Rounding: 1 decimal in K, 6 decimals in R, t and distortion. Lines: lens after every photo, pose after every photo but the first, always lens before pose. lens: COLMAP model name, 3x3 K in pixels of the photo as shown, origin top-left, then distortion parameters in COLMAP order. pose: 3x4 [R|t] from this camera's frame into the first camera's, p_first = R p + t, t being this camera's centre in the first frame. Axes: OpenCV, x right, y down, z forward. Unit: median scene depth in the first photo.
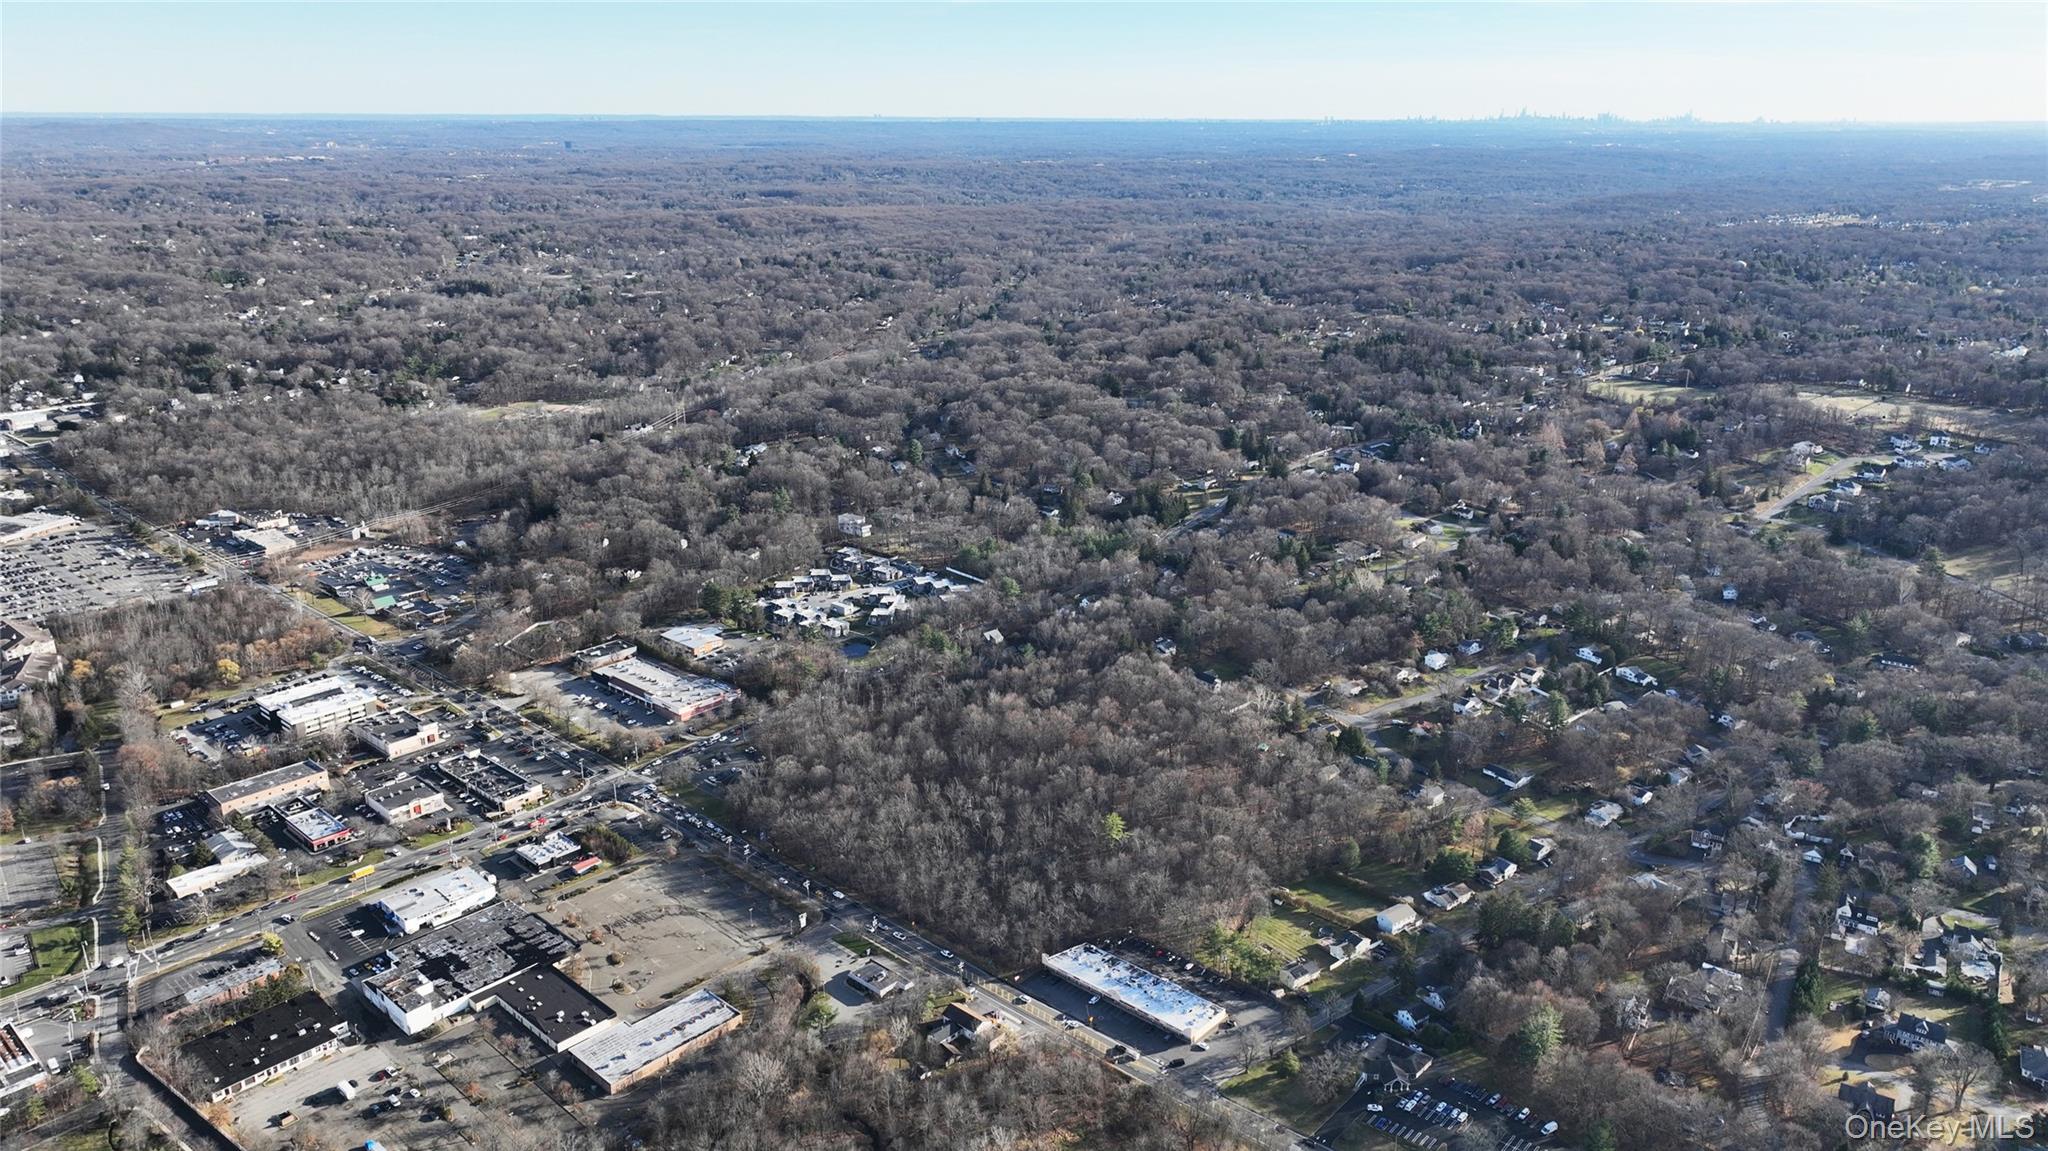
lens RADIAL K [[1441.3, 0, 1029.0], [0, 1441.3, 575.9], [0, 0, 1]] dist [0.002857, 0.012506]
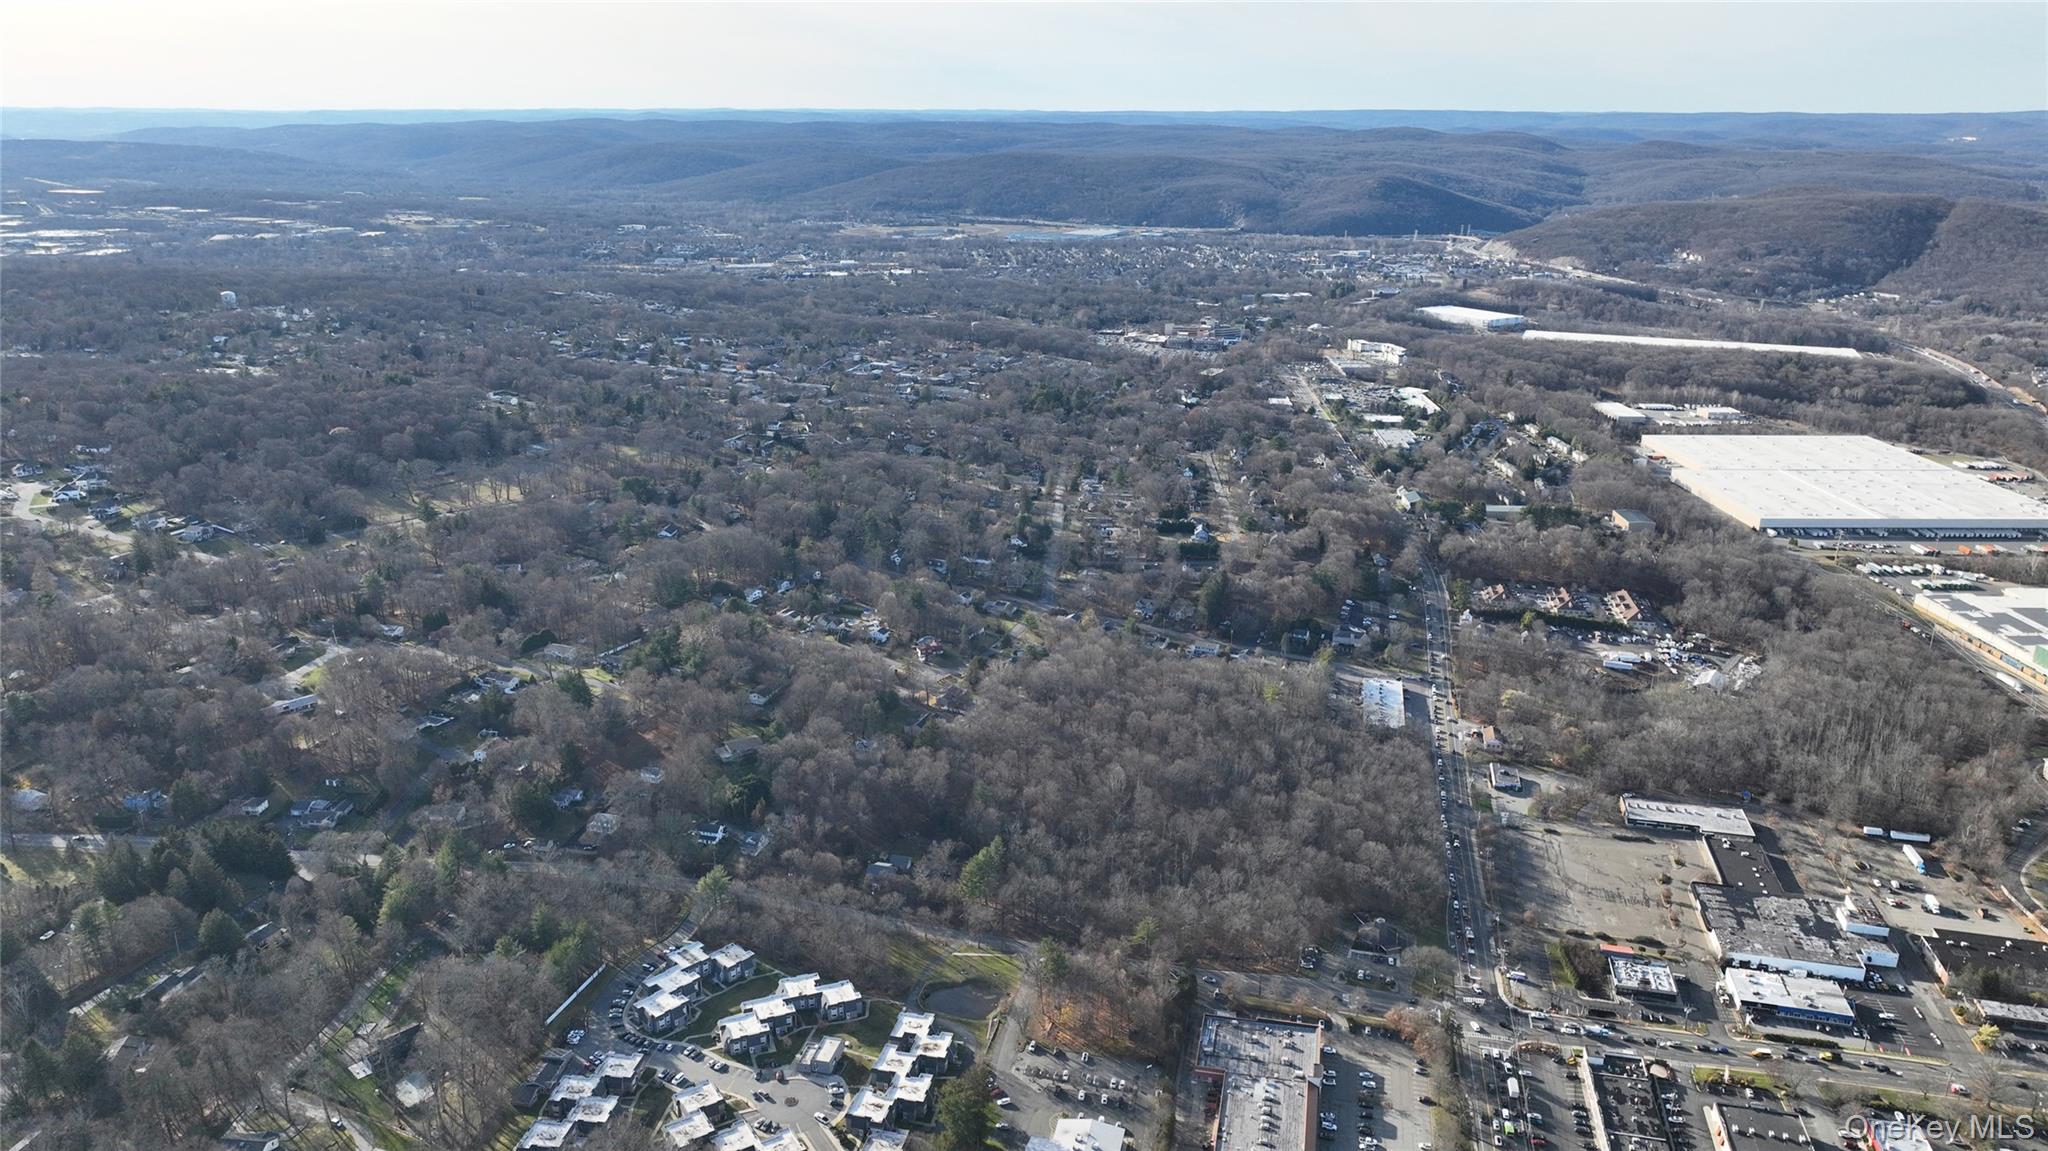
lens RADIAL K [[1441.3, 0, 1029.0], [0, 1441.3, 575.9], [0, 0, 1]] dist [0.002857, 0.012506]
pose [[-0.490720, -0.278061, 0.825758, -0.736201], [0.264618, 0.855390, 0.445293, -0.458440], [-0.830164, 0.437024, -0.346177, 1.380249]]
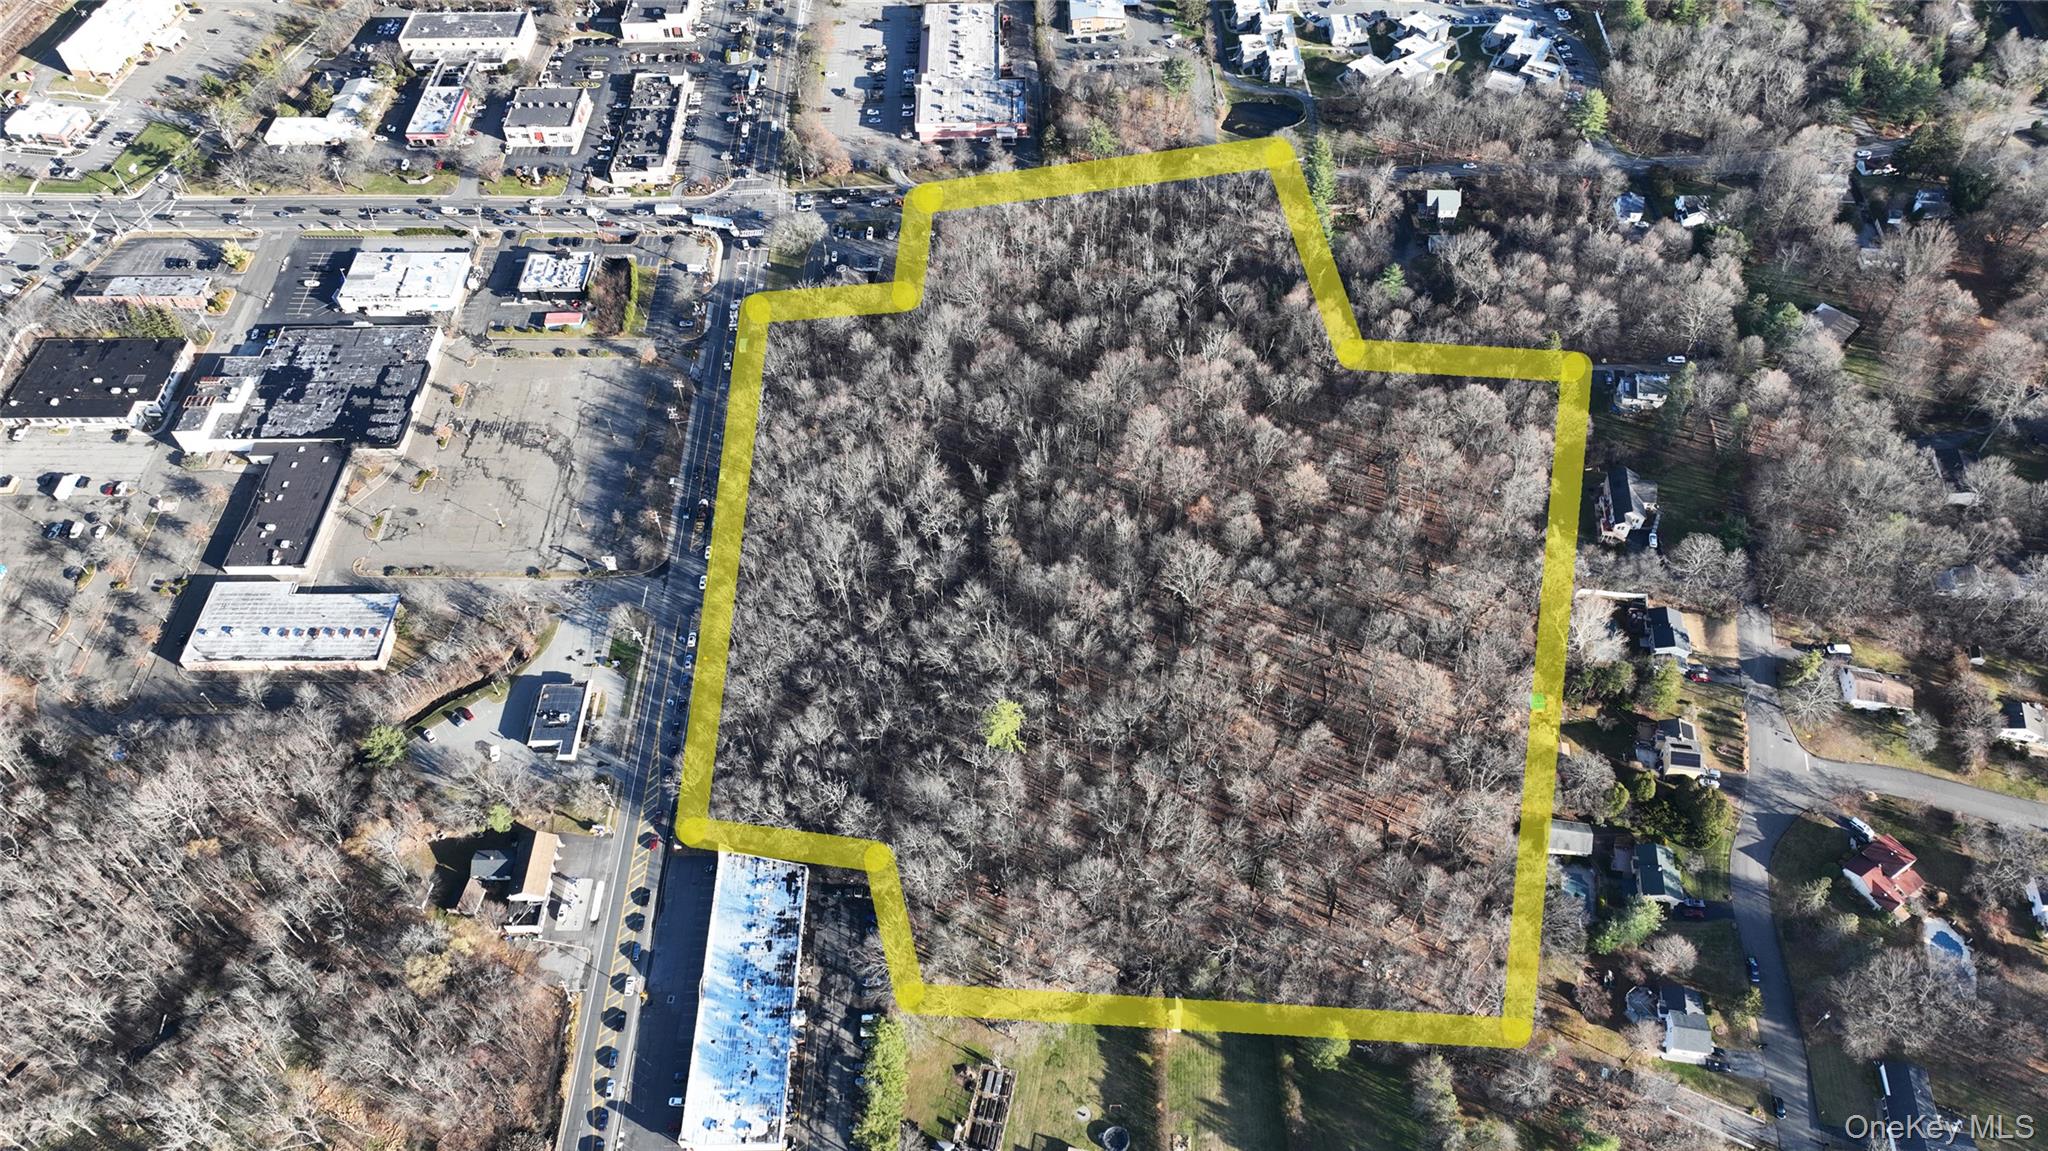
lens RADIAL K [[1441.3, 0, 1029.0], [0, 1441.3, 575.9], [0, 0, 1]] dist [0.002857, 0.012506]
pose [[0.674103, 0.566856, -0.473561, 0.267392], [-0.214154, 0.763580, 0.609167, -0.191853], [0.706911, -0.309226, 0.636126, 0.589040]]
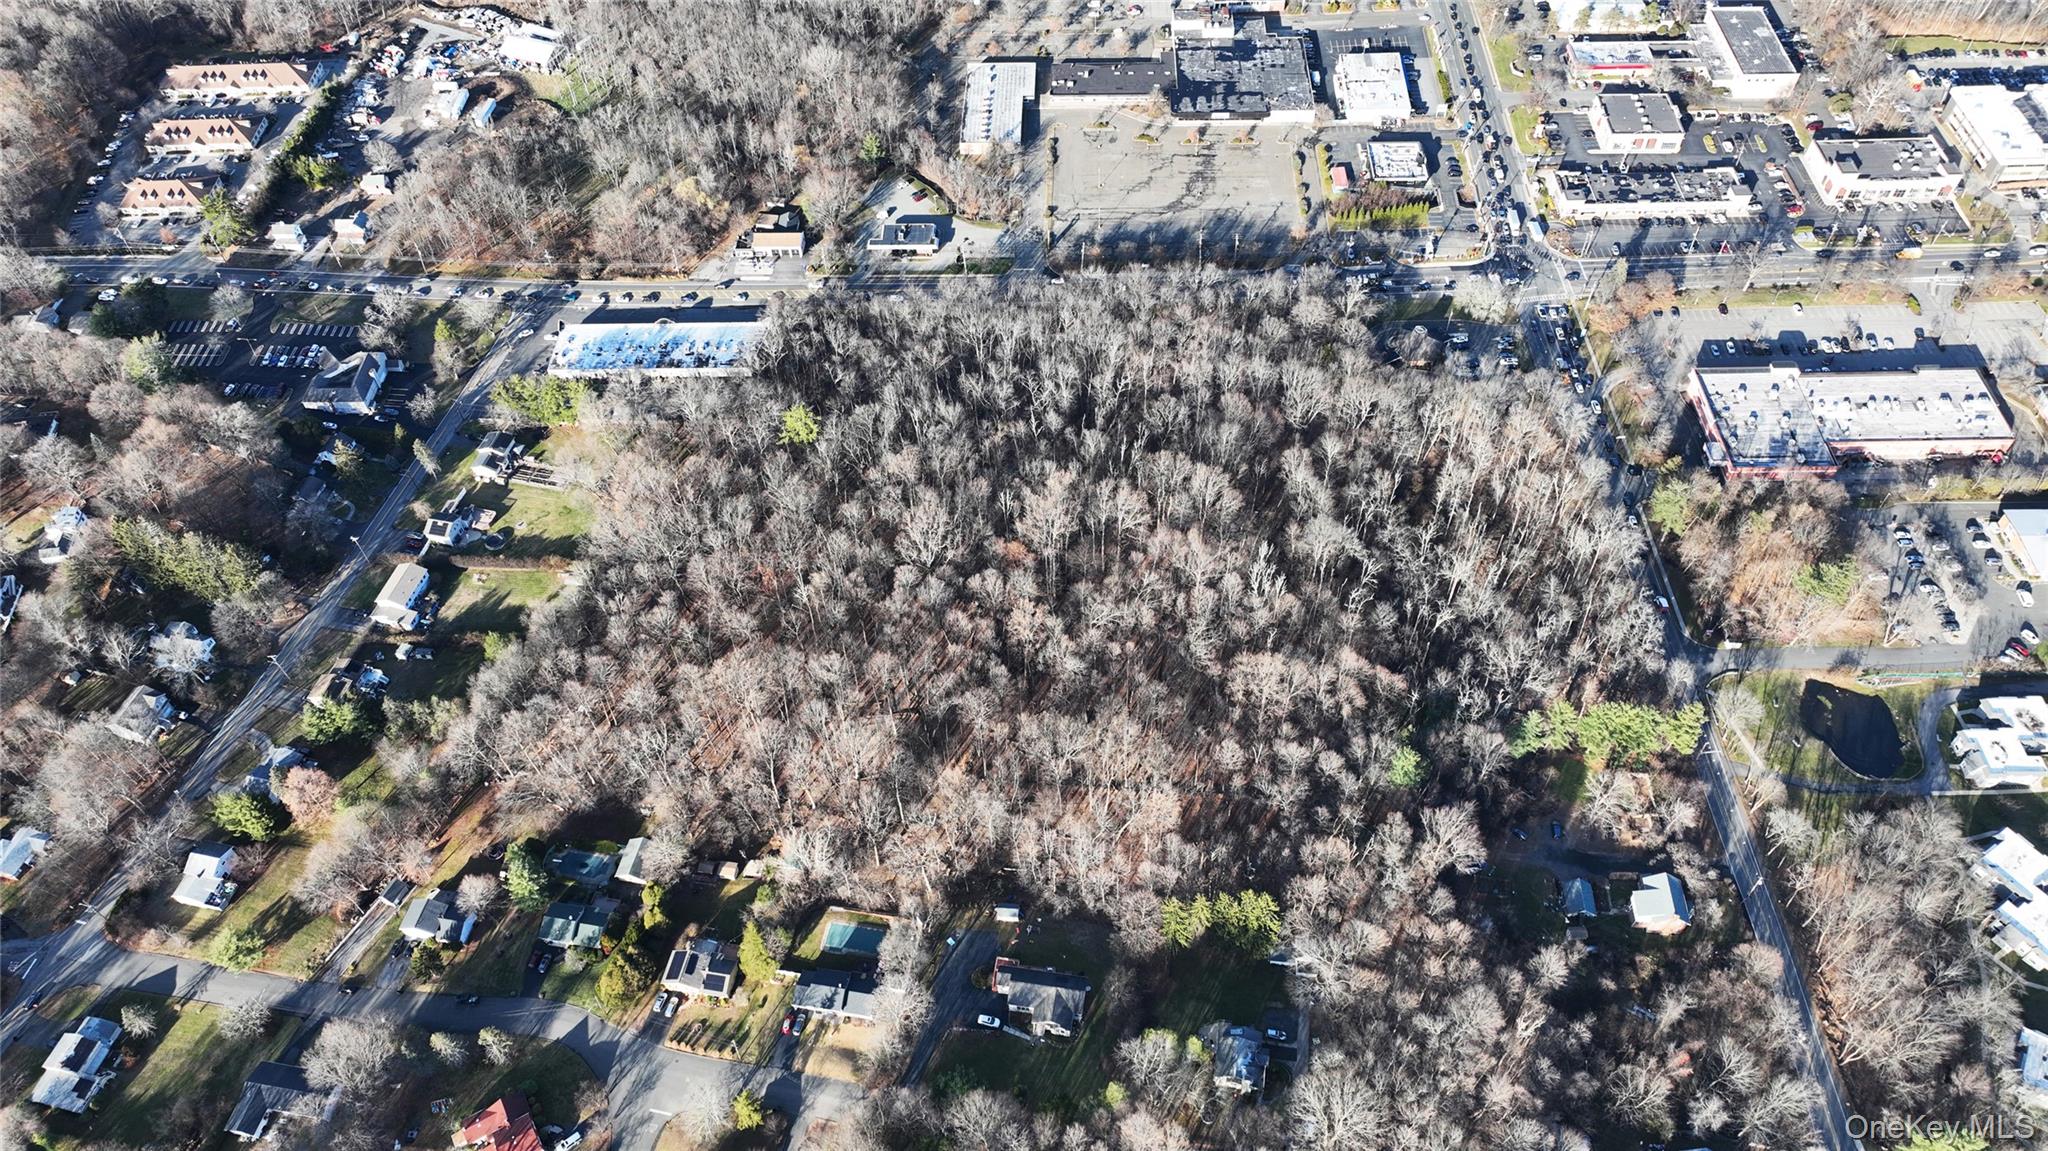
lens RADIAL K [[1436.0, 0, 1031.3], [0, 1436.0, 577.0], [0, 0, 1]] dist [0.001585, 0.001645]
pose [[-0.753000, 0.519766, -0.403528, 0.255385], [-0.184393, 0.422001, 0.887645, -0.367793], [0.631657, 0.742805, -0.221925, 1.128355]]
